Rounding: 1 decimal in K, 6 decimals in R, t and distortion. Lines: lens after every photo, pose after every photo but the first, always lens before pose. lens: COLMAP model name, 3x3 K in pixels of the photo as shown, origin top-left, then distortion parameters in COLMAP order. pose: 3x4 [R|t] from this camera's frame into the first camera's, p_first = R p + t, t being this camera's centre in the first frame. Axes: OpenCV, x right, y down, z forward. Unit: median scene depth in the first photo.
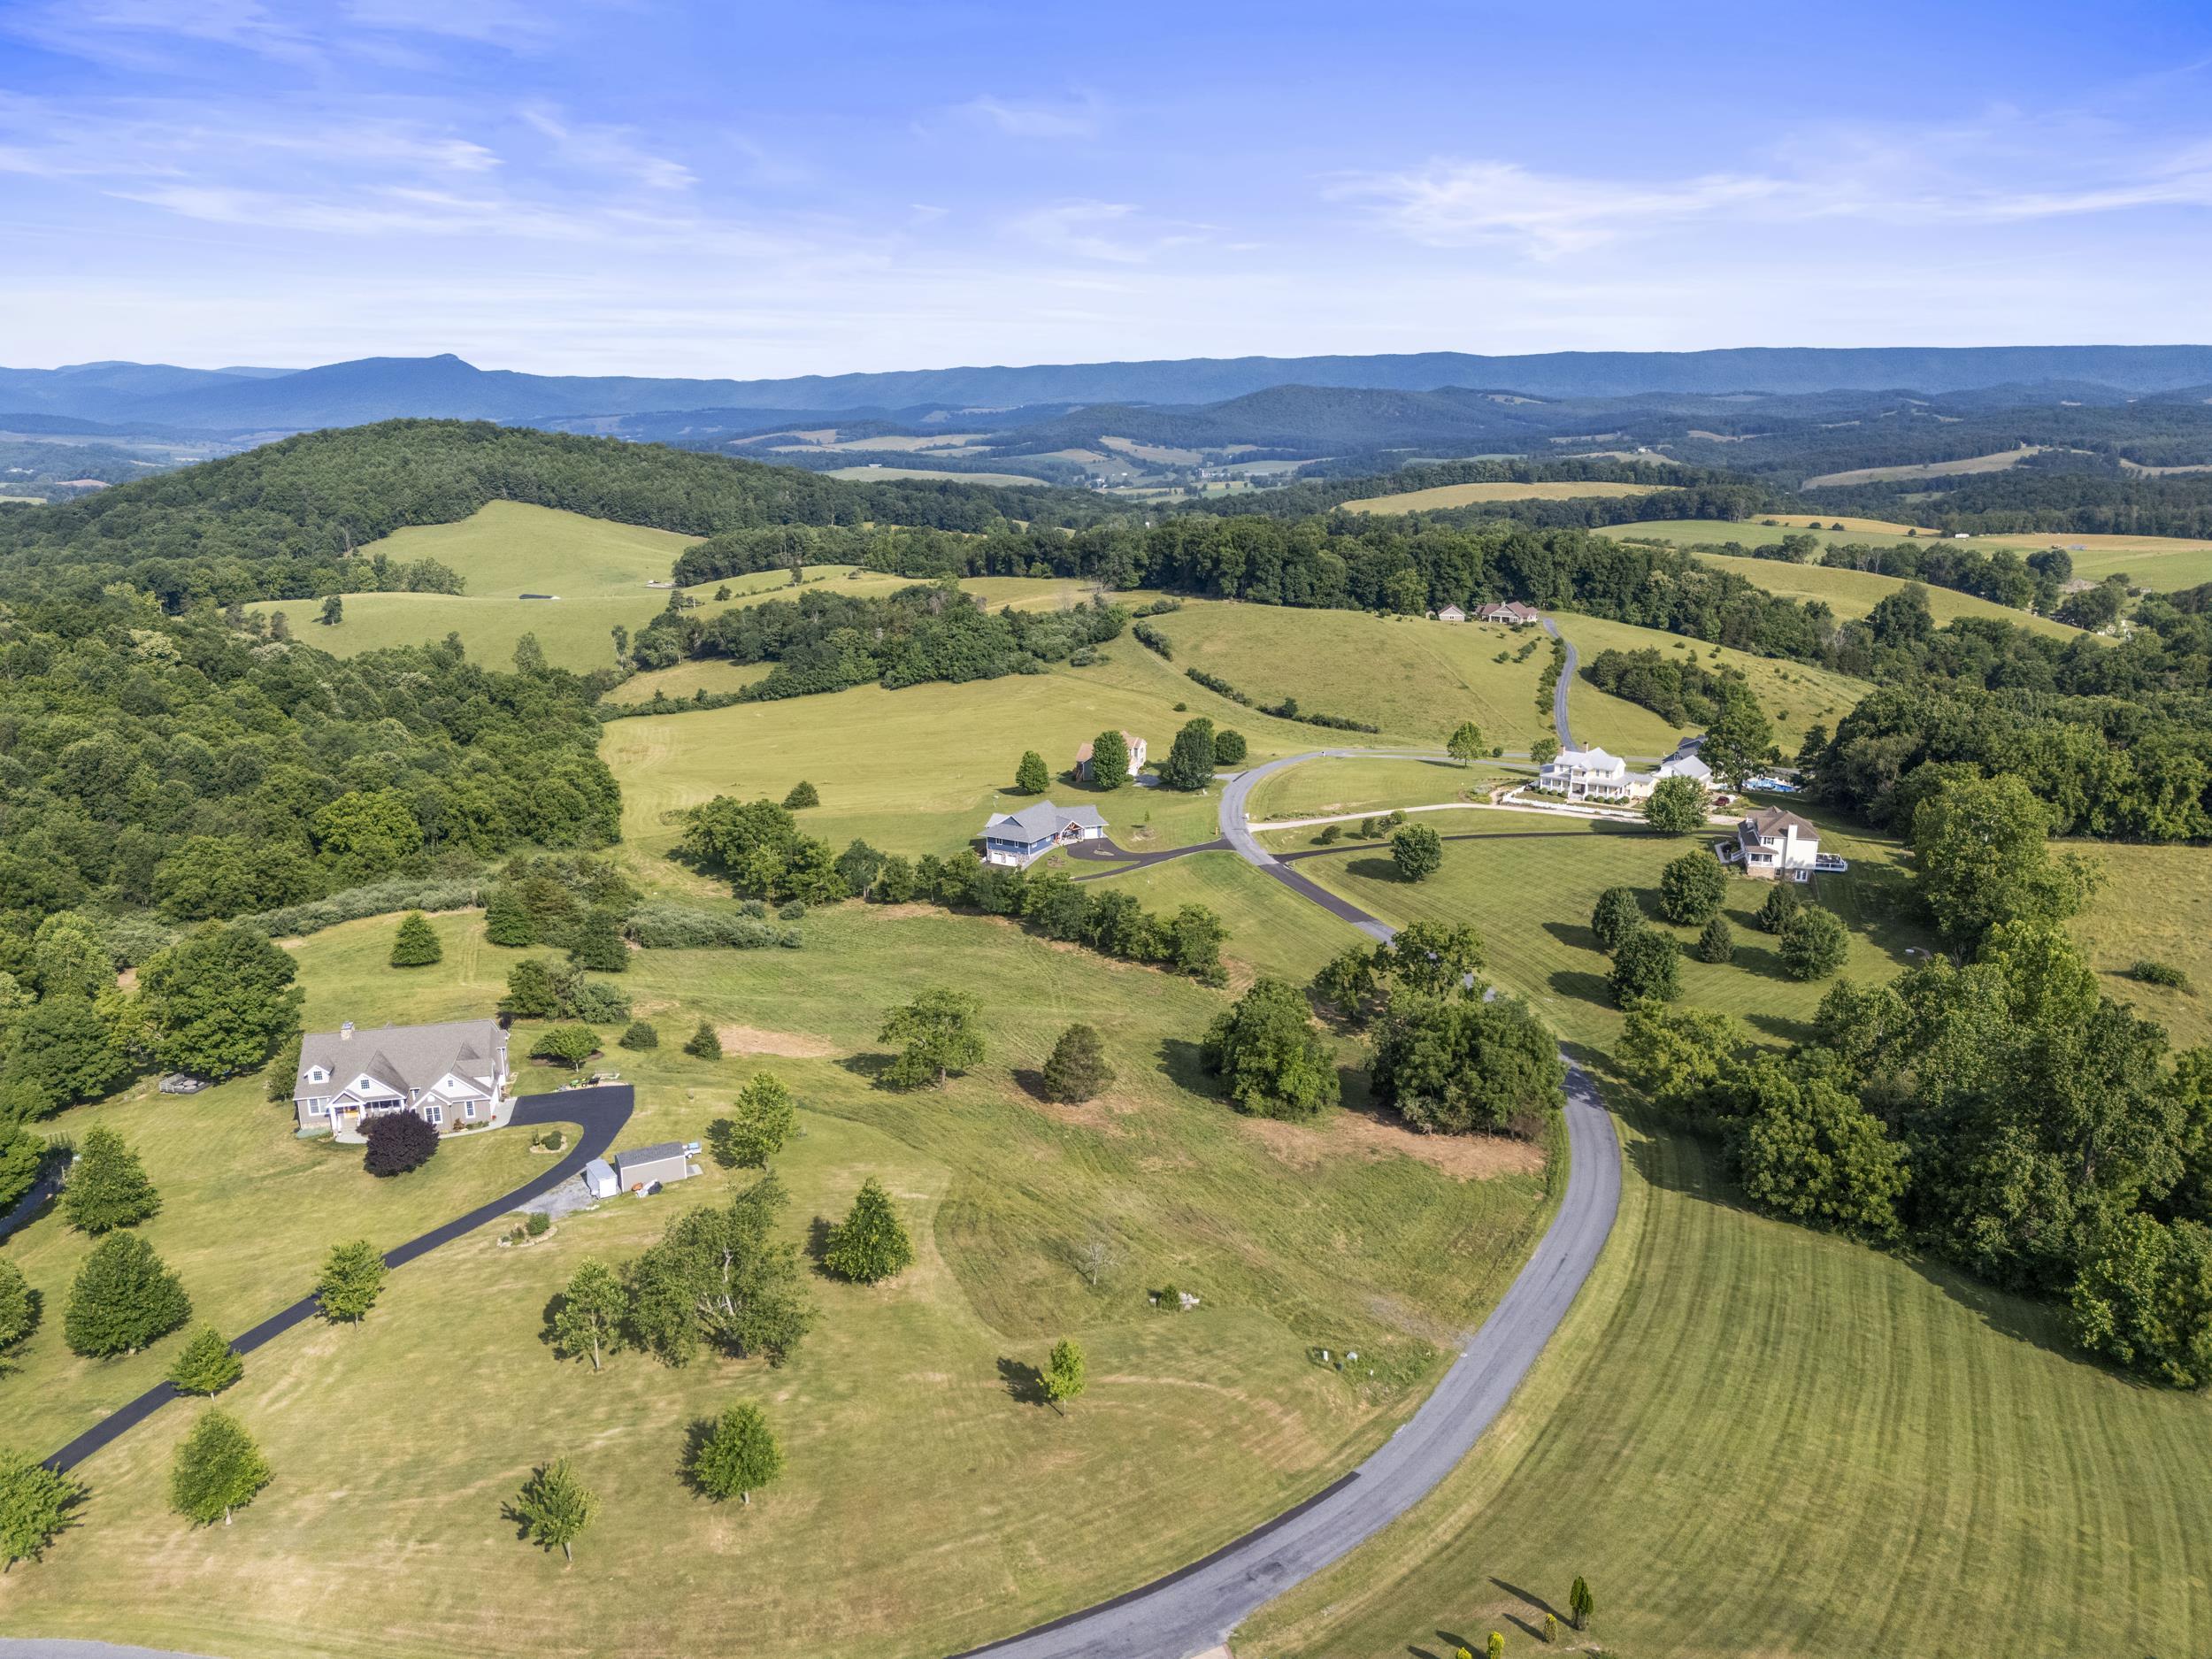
lens RADIAL K [[1613.2, 0, 1106.0], [0, 1613.2, 829.5], [0, 0, 1]] dist [0.114624, -0.169971]
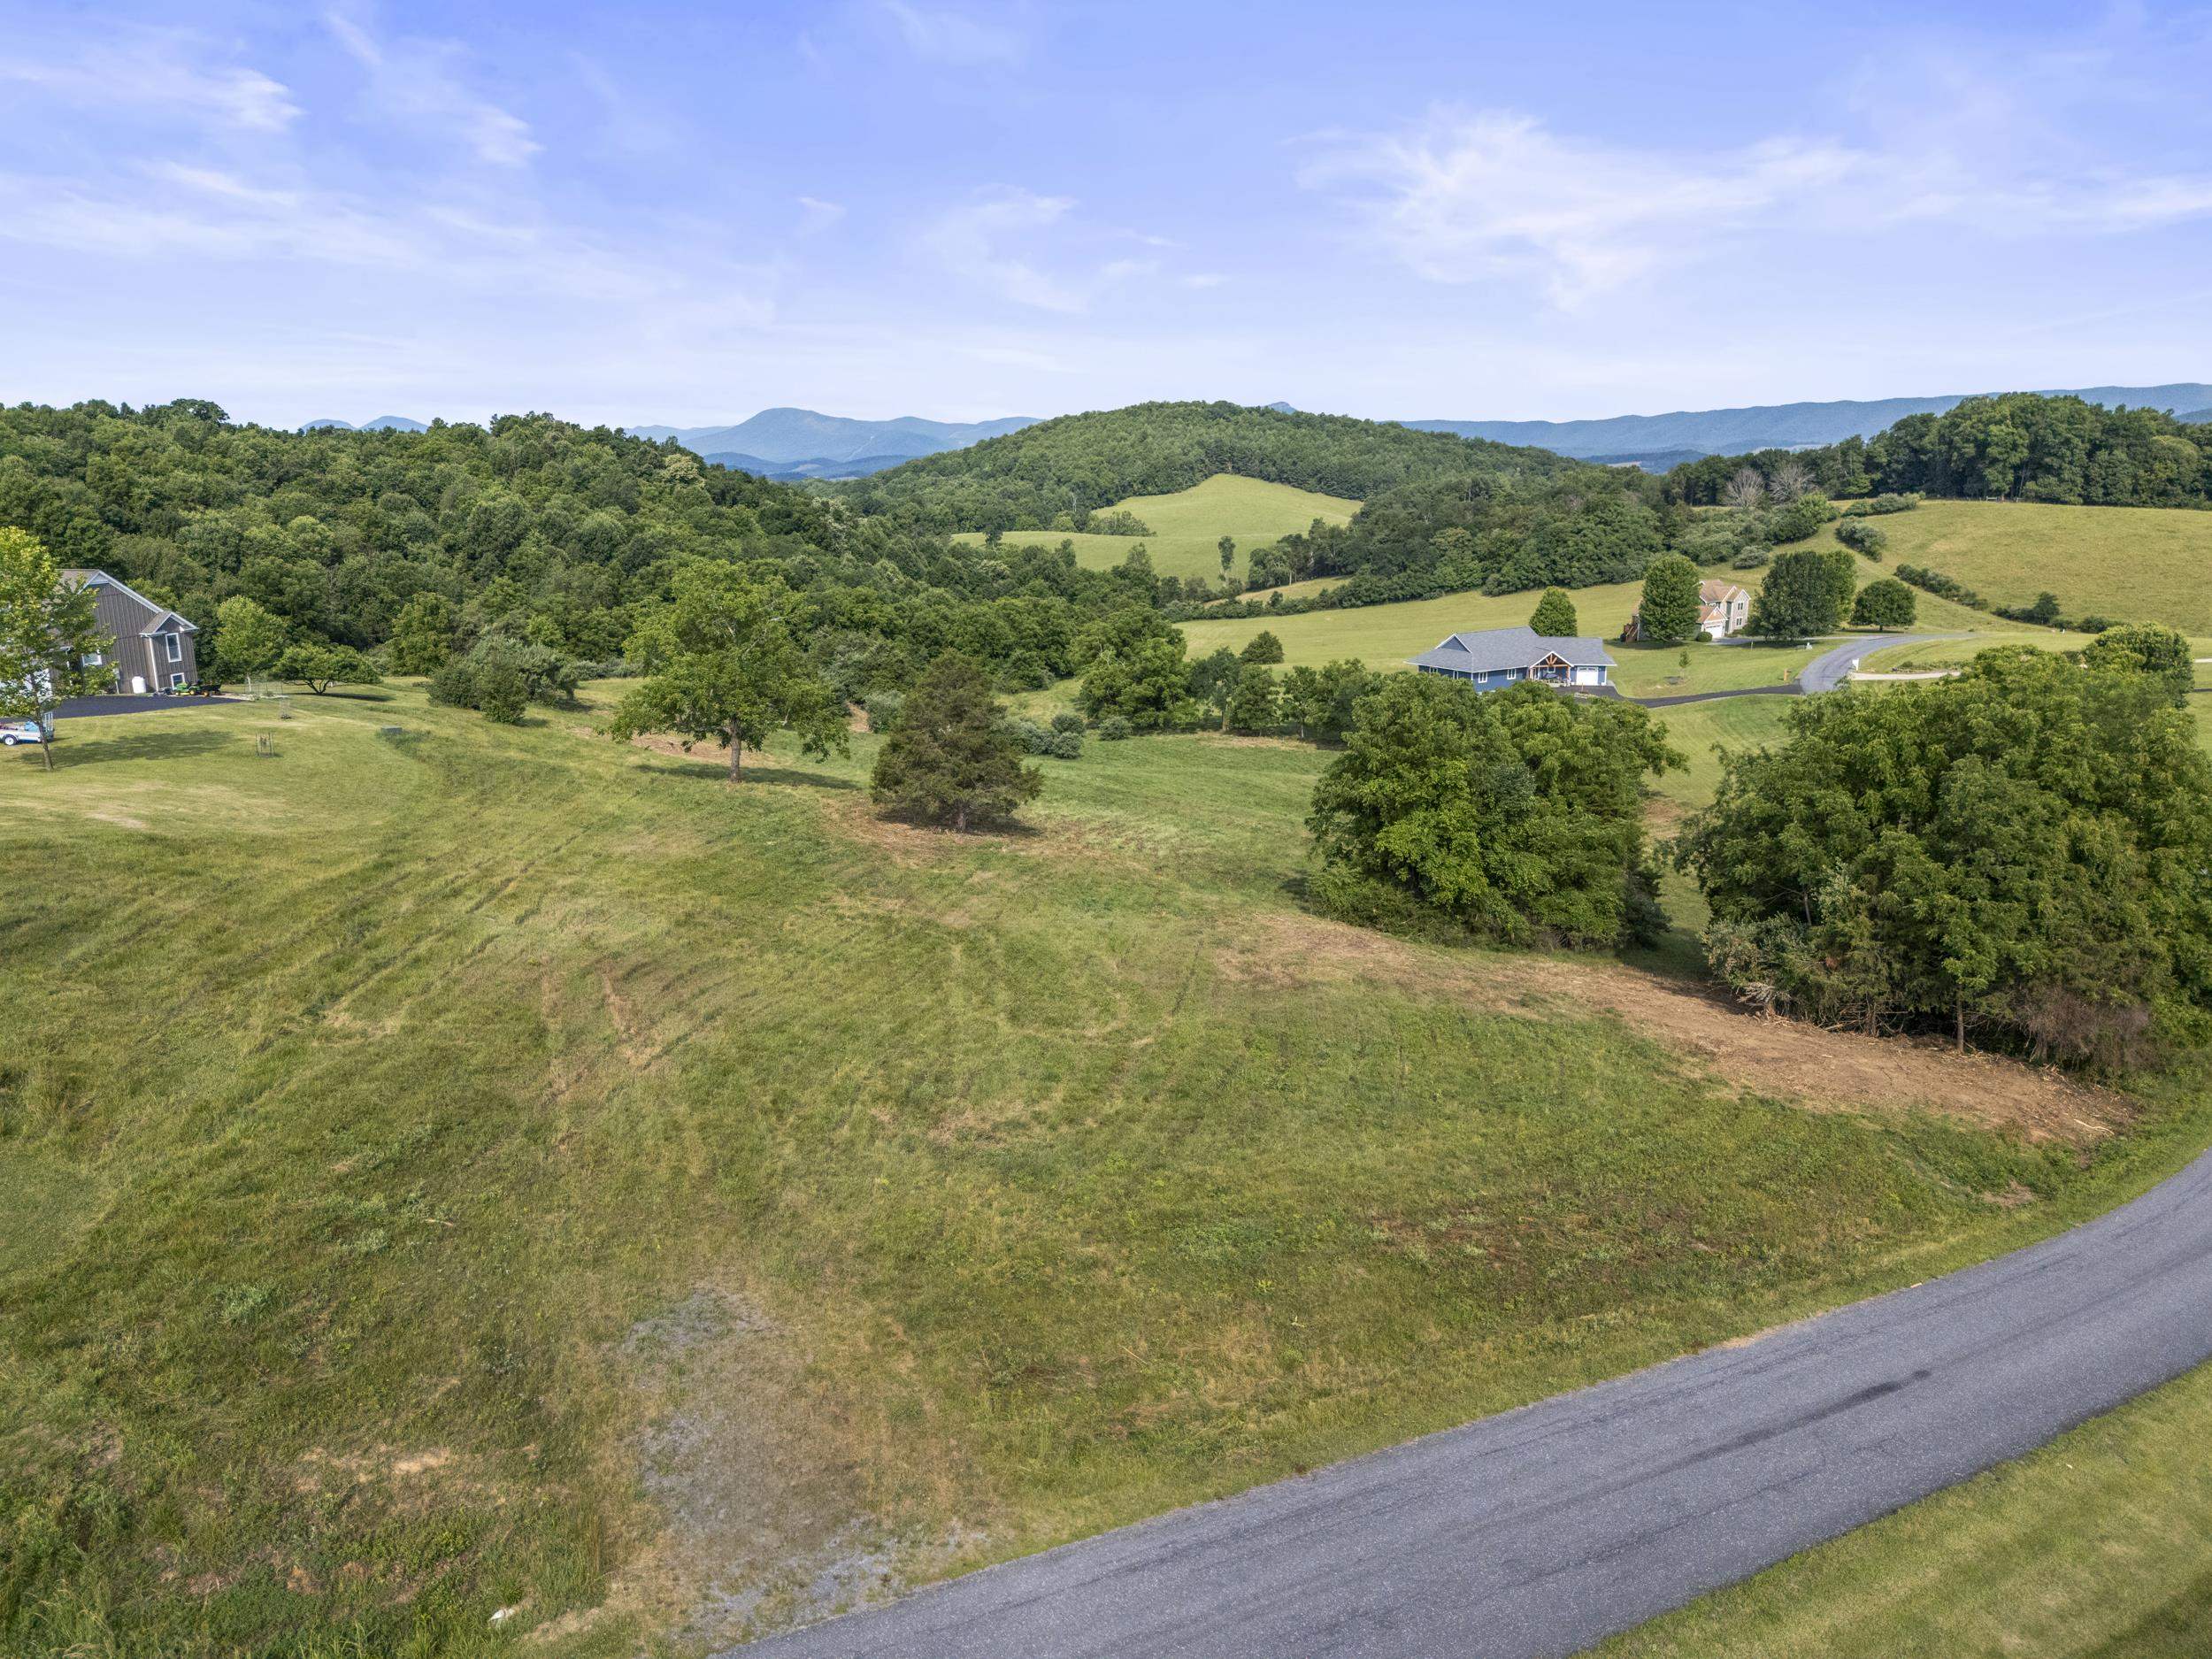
lens RADIAL K [[1623.5, 0, 1103.9], [0, 1623.5, 824.9], [0, 0, 1]] dist [0.093526, -0.103650]
pose [[0.888531, 0.104126, -0.446844, 0.069108], [-0.117921, 0.993018, -0.003082, 0.050233], [0.443404, 0.055431, 0.894606, 0.187505]]
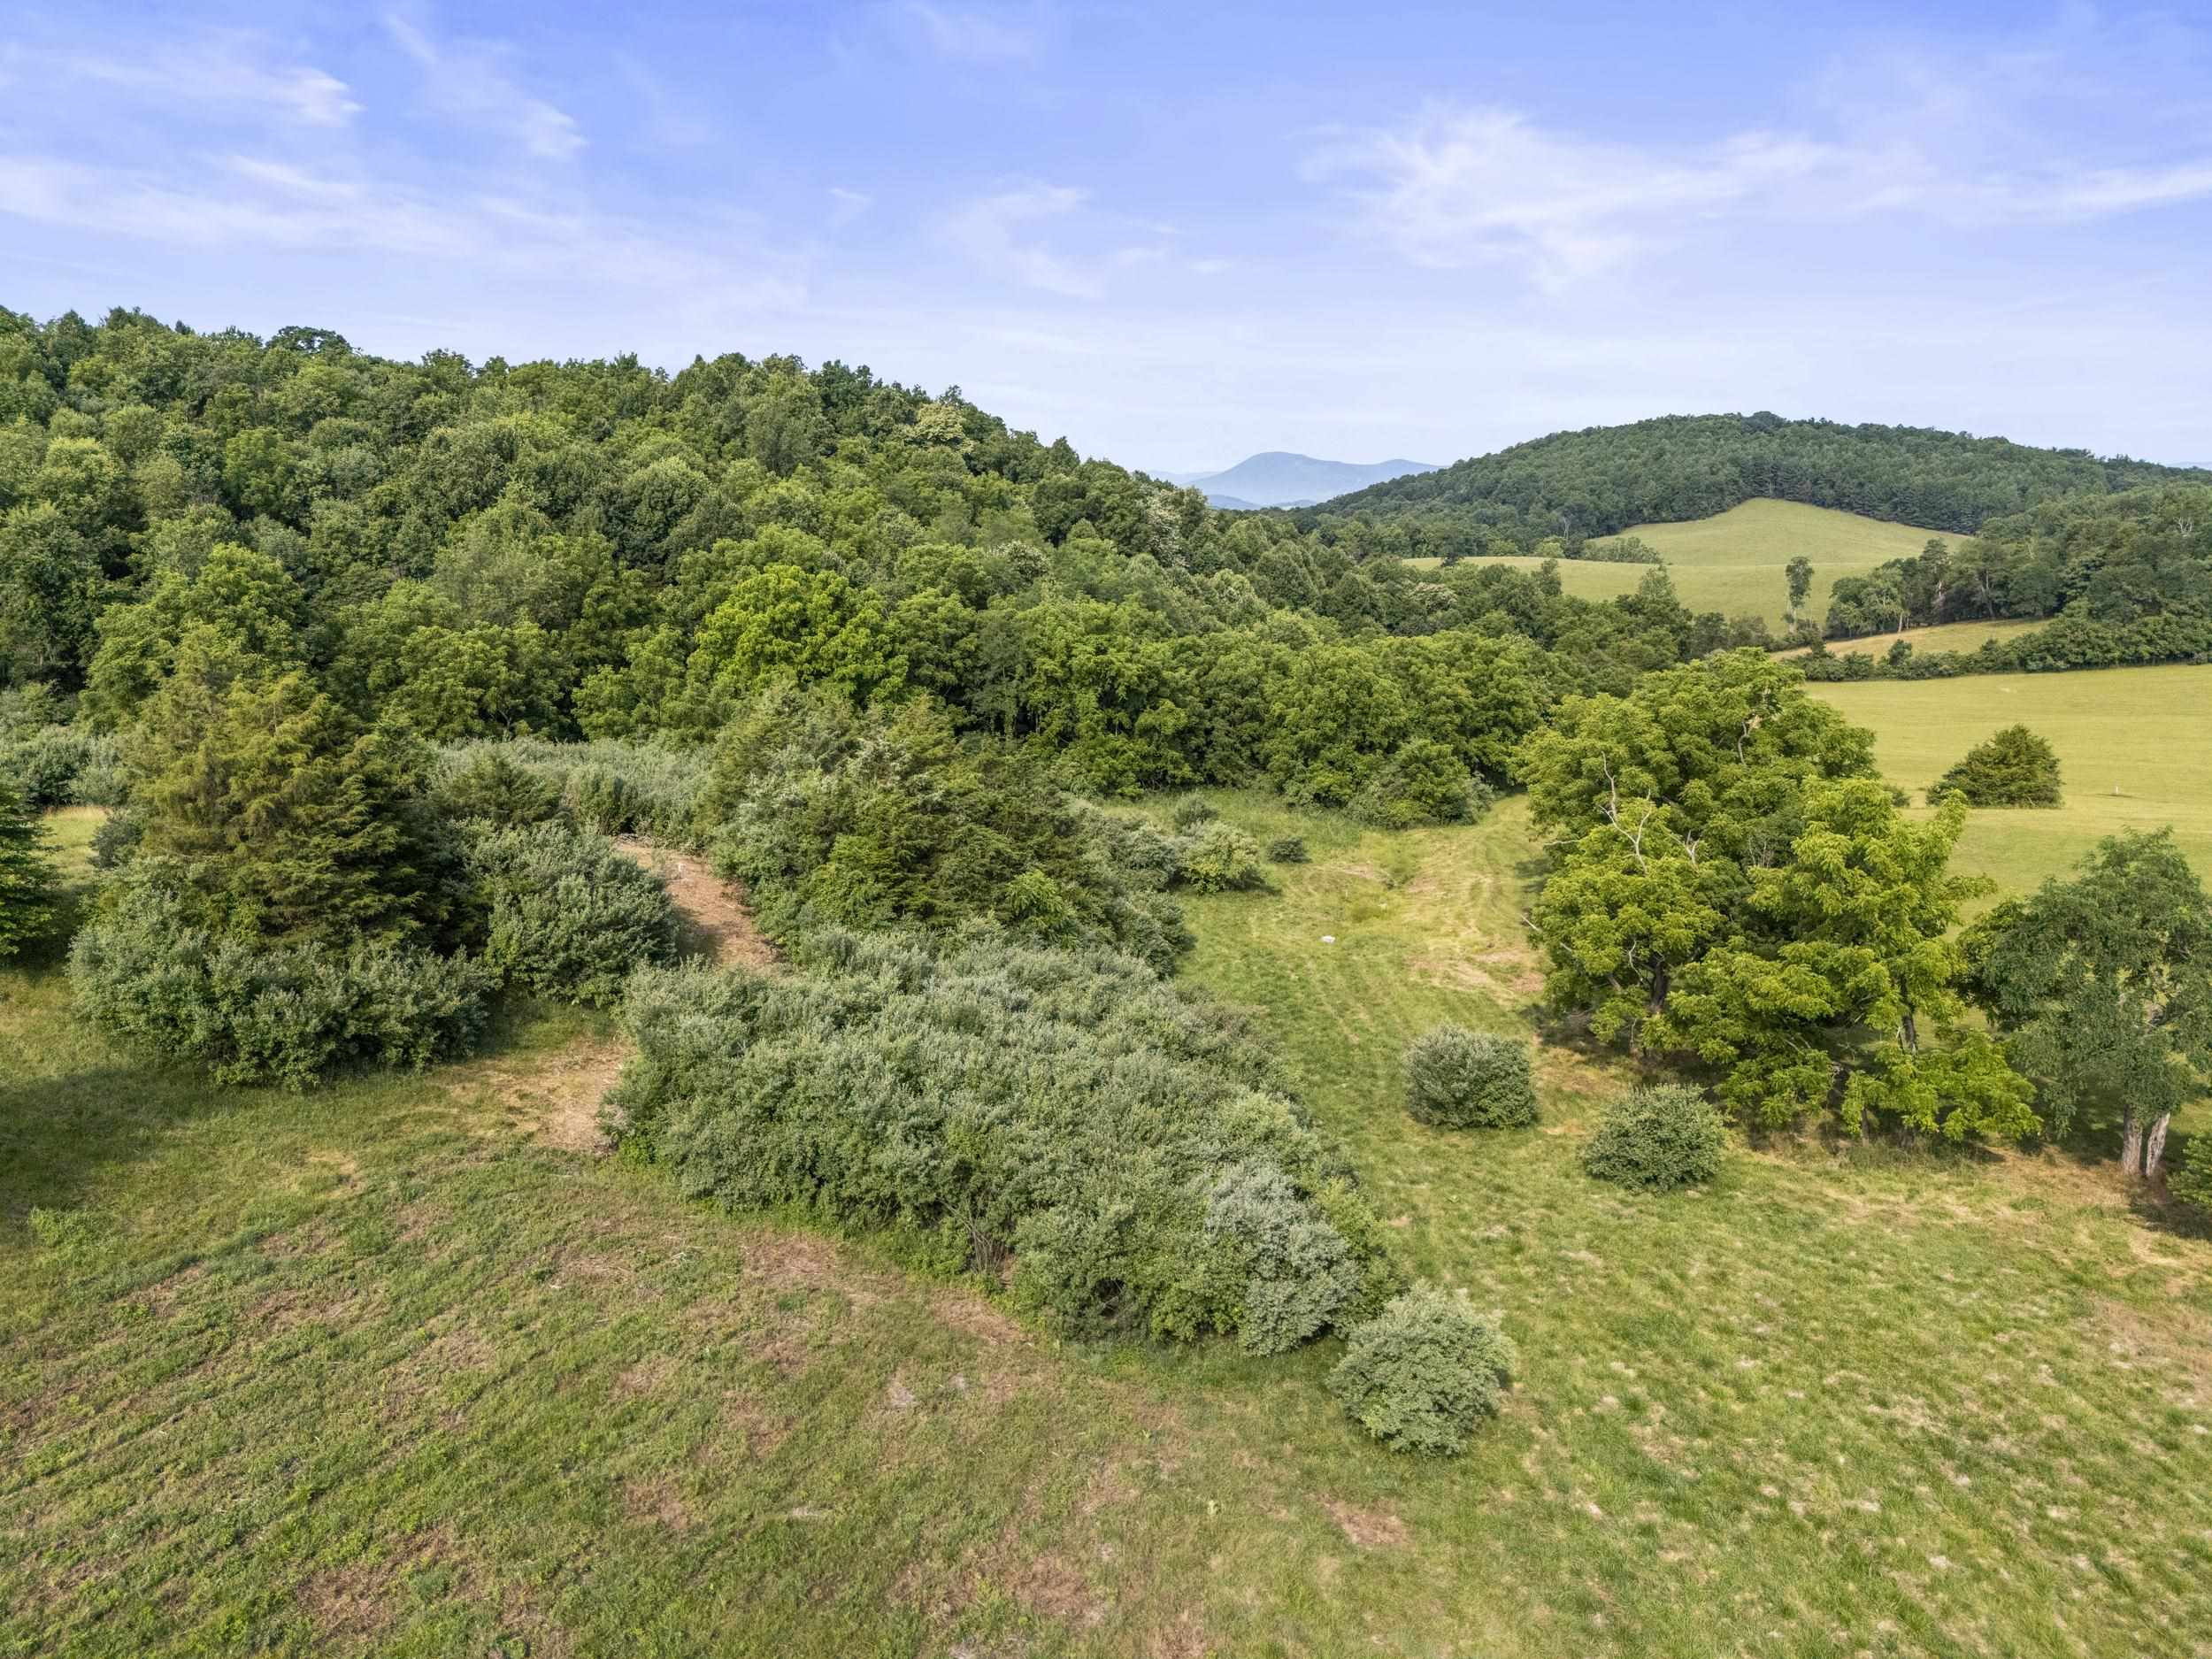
lens RADIAL K [[1623.5, 0, 1103.9], [0, 1623.5, 824.9], [0, 0, 1]] dist [0.093526, -0.103650]
pose [[0.720104, 0.146138, -0.678302, -0.062263], [-0.185586, 0.982519, 0.014658, 0.012648], [0.668587, 0.115328, 0.734637, 0.434557]]
